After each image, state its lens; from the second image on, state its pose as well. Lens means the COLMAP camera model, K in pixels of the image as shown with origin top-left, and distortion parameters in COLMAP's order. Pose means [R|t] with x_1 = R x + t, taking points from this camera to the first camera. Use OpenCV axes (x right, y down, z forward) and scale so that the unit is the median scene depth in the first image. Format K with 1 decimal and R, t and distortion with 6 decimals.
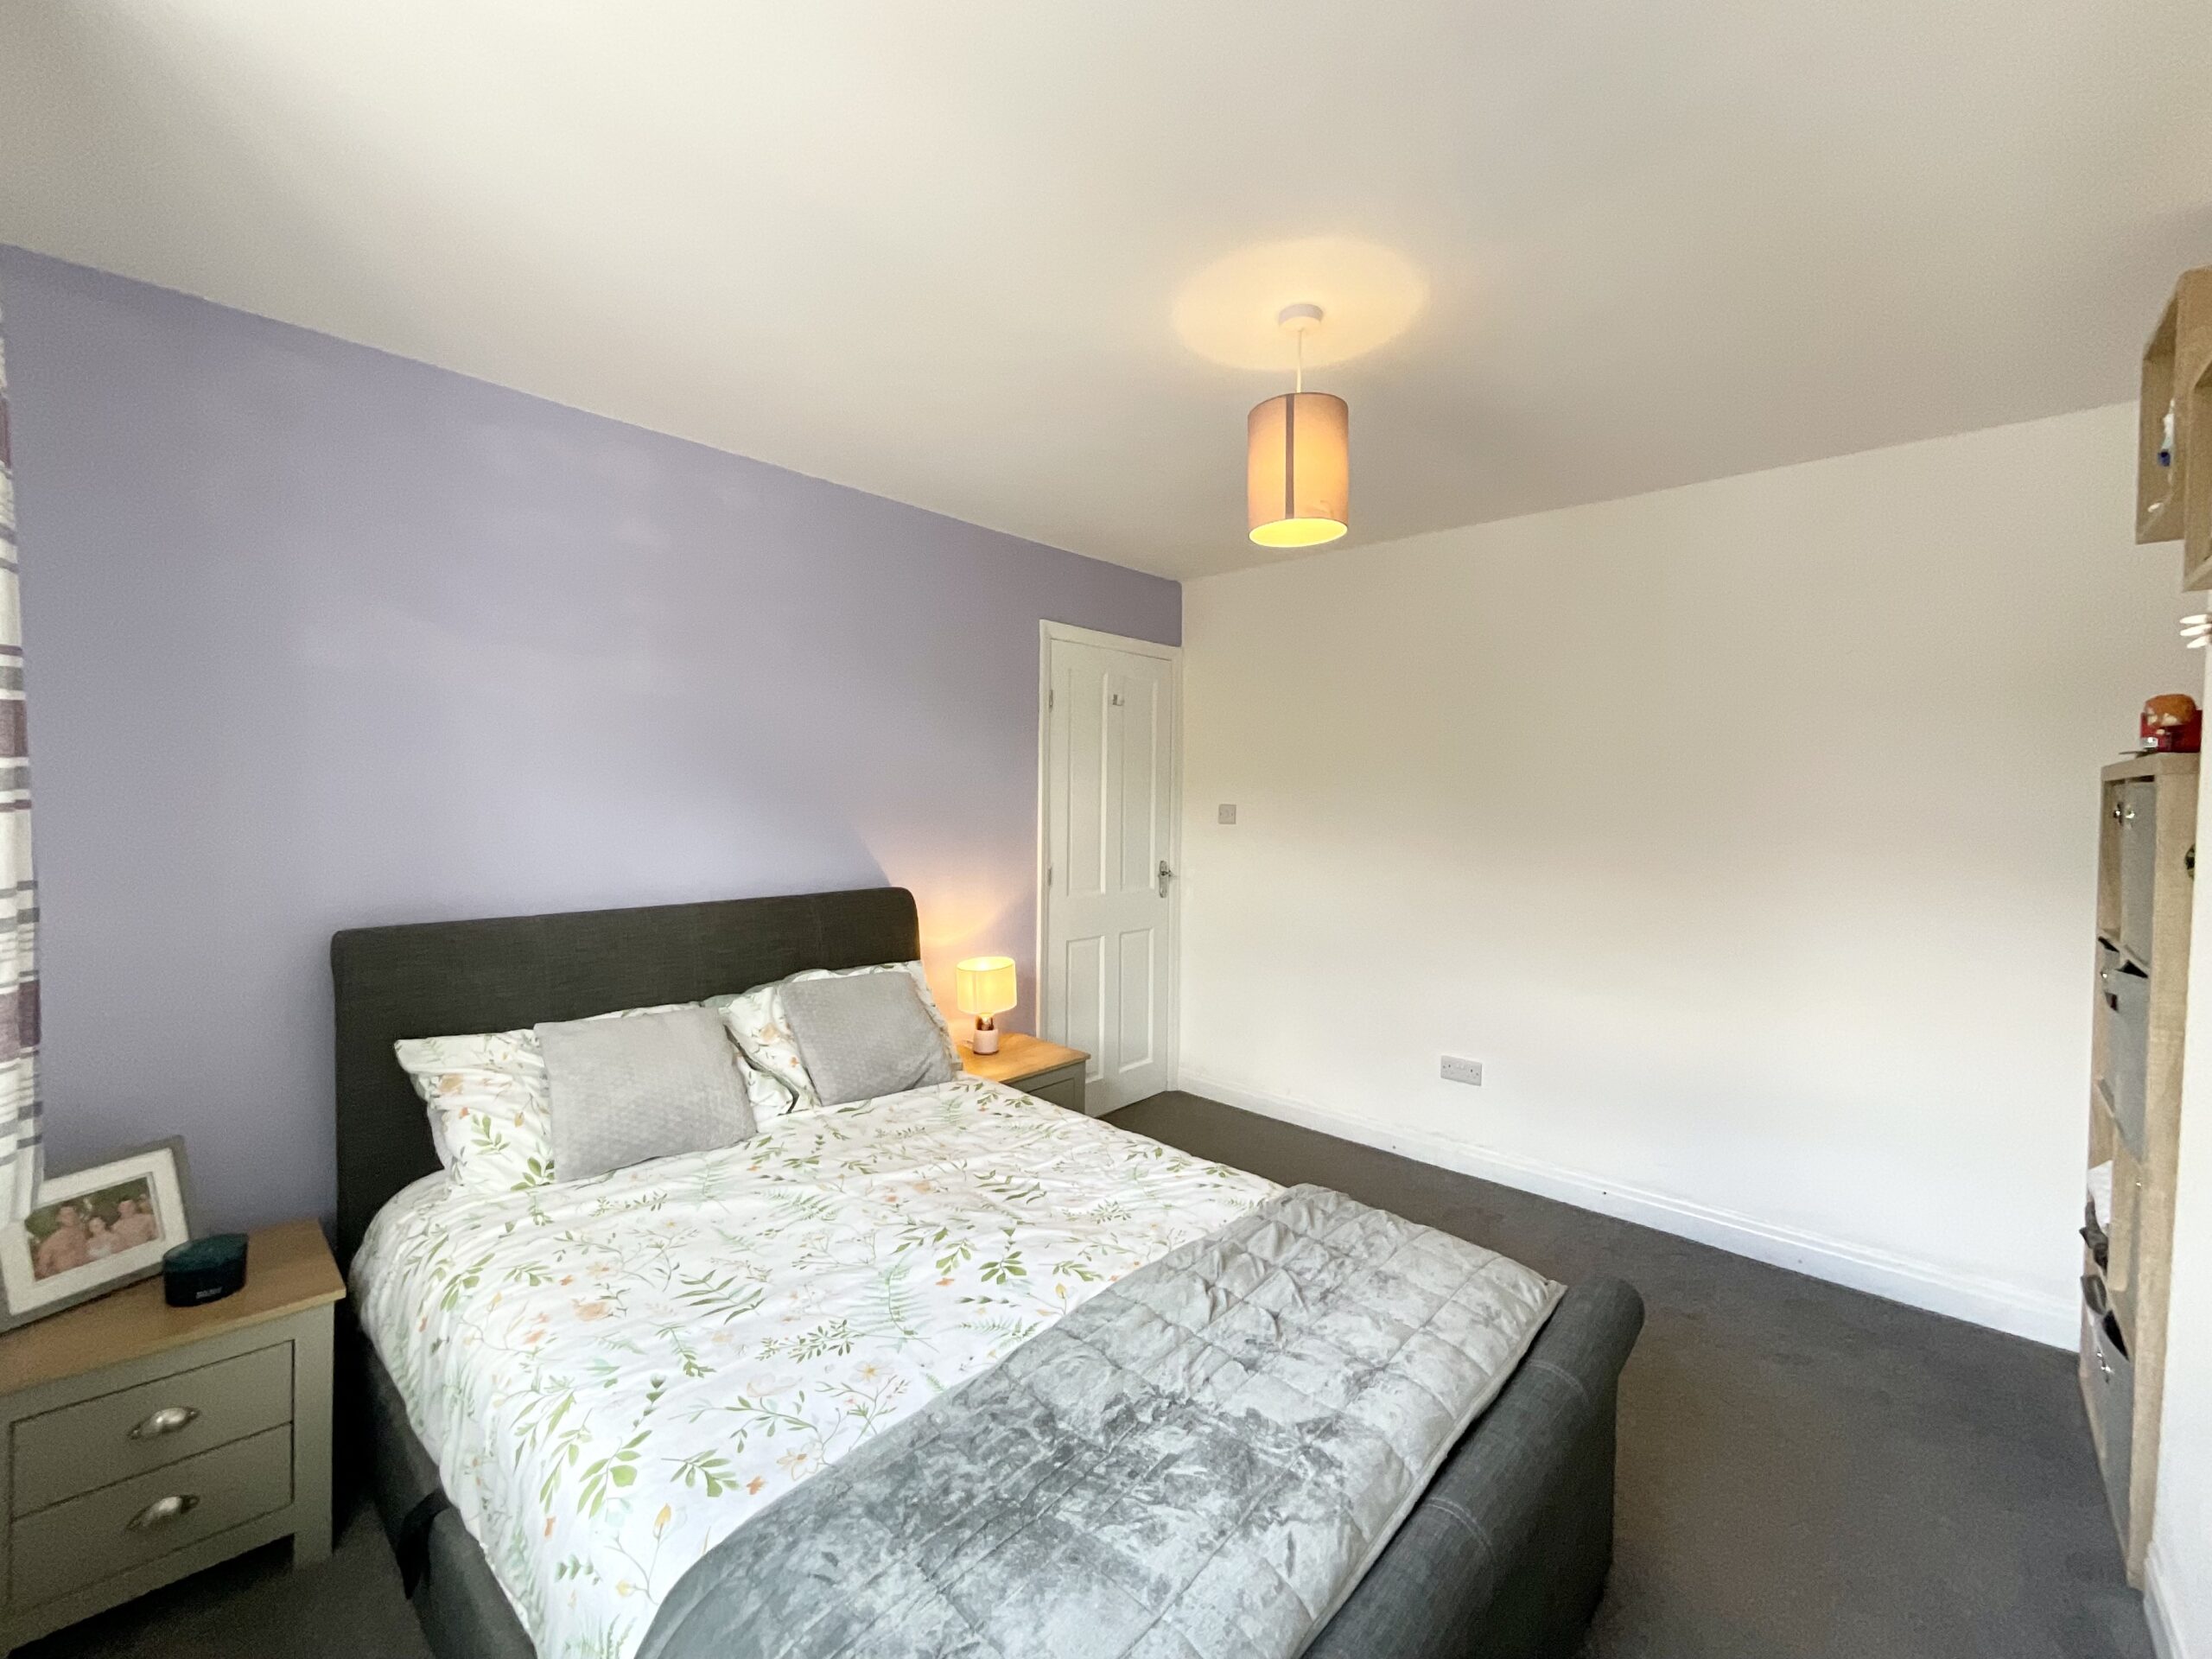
lens RADIAL K [[898.6, 0, 1103.2], [0, 898.6, 826.0], [0, 0, 1]] dist [0.000937, 0.000112]
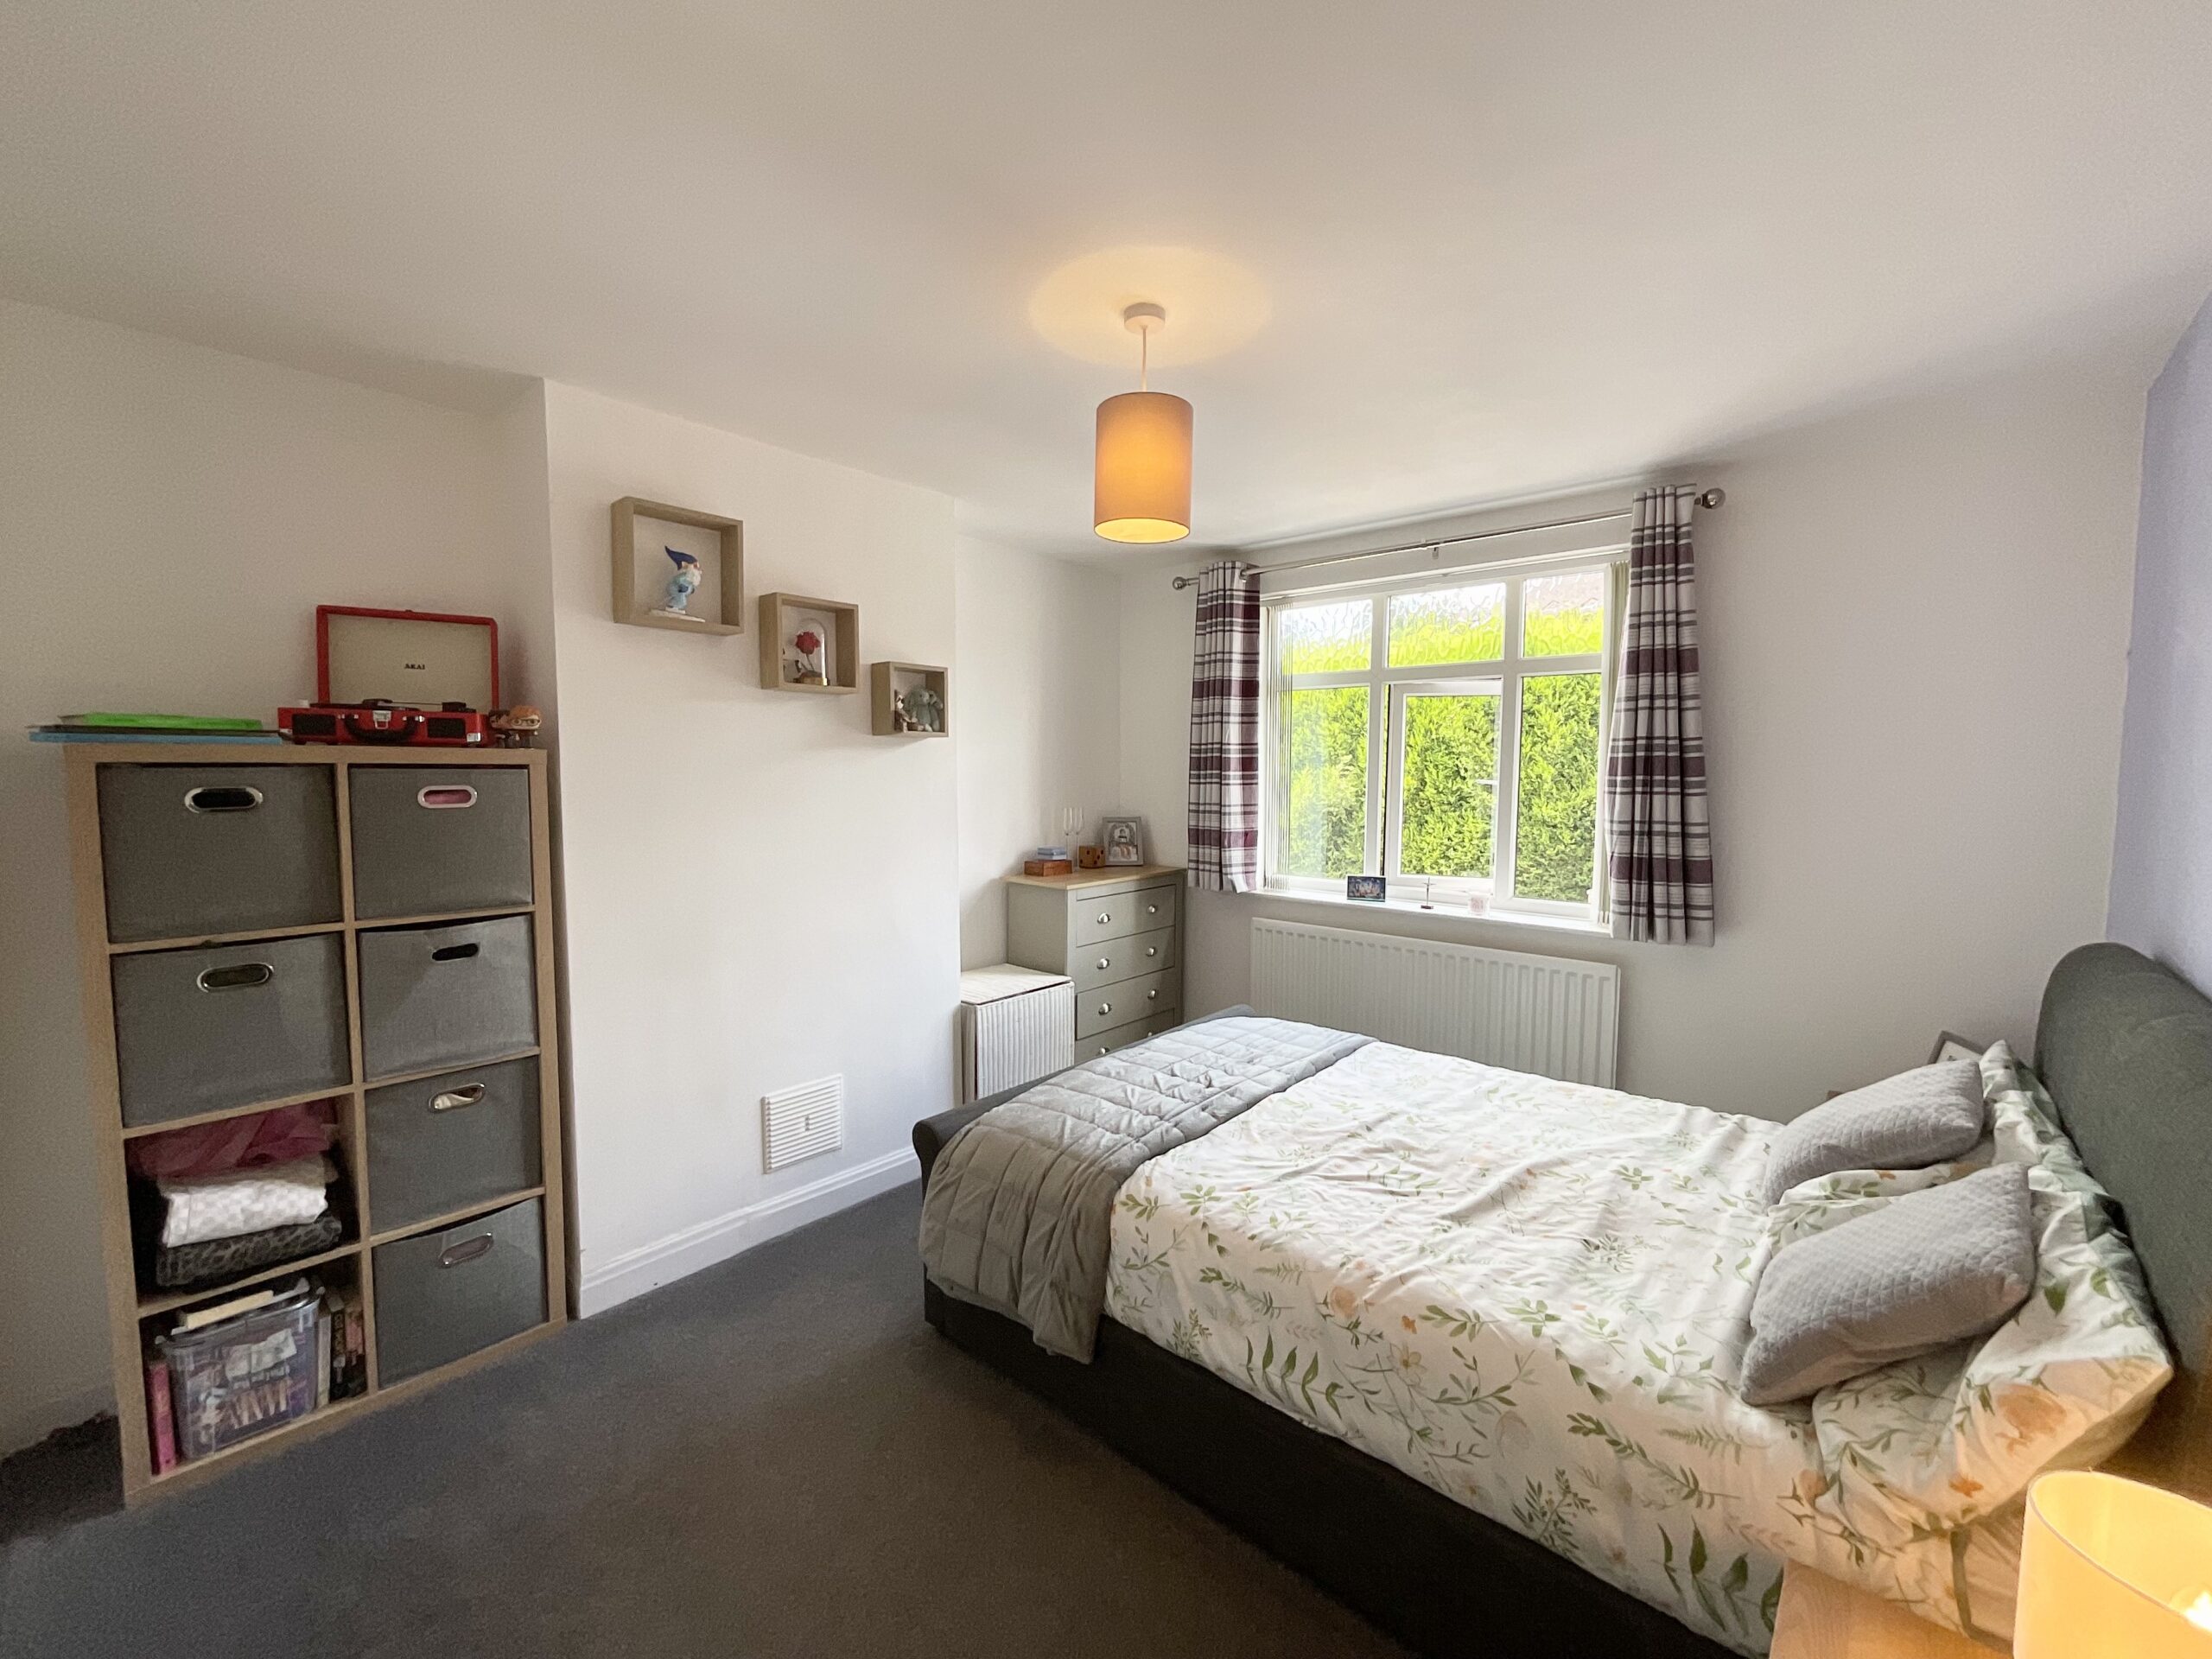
lens RADIAL K [[898.6, 0, 1103.2], [0, 898.6, 826.0], [0, 0, 1]] dist [0.000937, 0.000112]
pose [[-0.999775, -0.016775, -0.012961, 0.297229], [-0.017924, 0.995383, 0.094296, -0.097371], [0.011319, 0.094507, -0.995460, 2.249105]]
